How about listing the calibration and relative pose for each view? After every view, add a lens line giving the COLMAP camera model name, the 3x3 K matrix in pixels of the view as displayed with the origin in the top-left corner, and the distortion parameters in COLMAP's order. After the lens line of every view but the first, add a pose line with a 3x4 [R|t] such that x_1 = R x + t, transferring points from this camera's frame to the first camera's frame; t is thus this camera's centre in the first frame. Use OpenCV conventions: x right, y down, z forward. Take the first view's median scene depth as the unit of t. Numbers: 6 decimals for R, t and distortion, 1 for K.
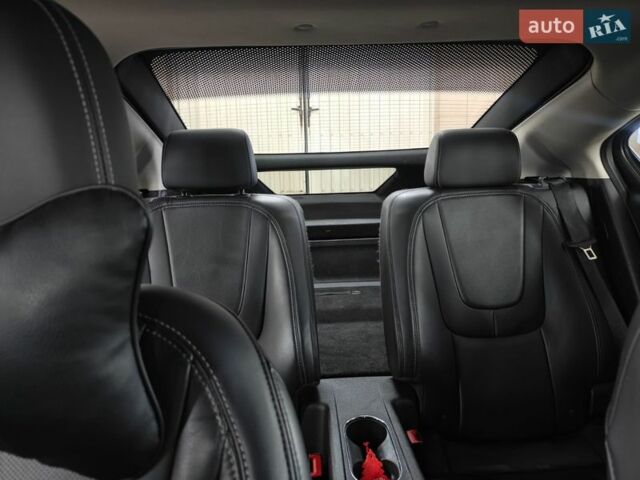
lens RADIAL K [[451.5, 0, 316.4], [0, 451.5, 240.2], [0, 0, 1]] dist [0.012448, -0.002123]
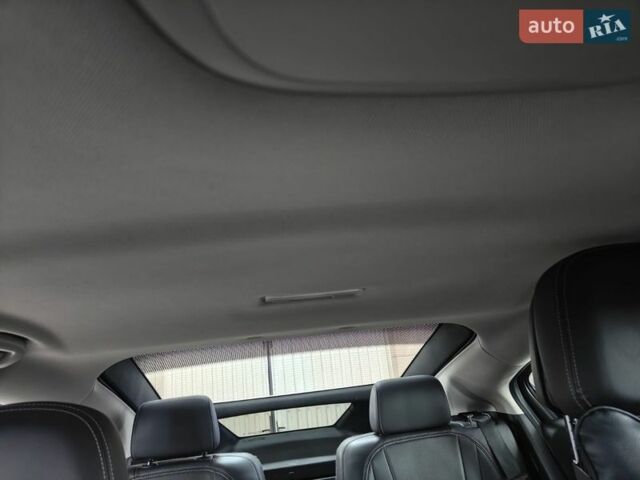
lens RADIAL K [[451.5, 0, 316.4], [0, 451.5, 240.2], [0, 0, 1]] dist [0.012448, -0.002123]
pose [[0.994799, -0.051960, 0.087613, 0.032508], [0.084577, 0.900684, -0.426164, -0.084850], [-0.056768, 0.431358, 0.900393, -0.213996]]
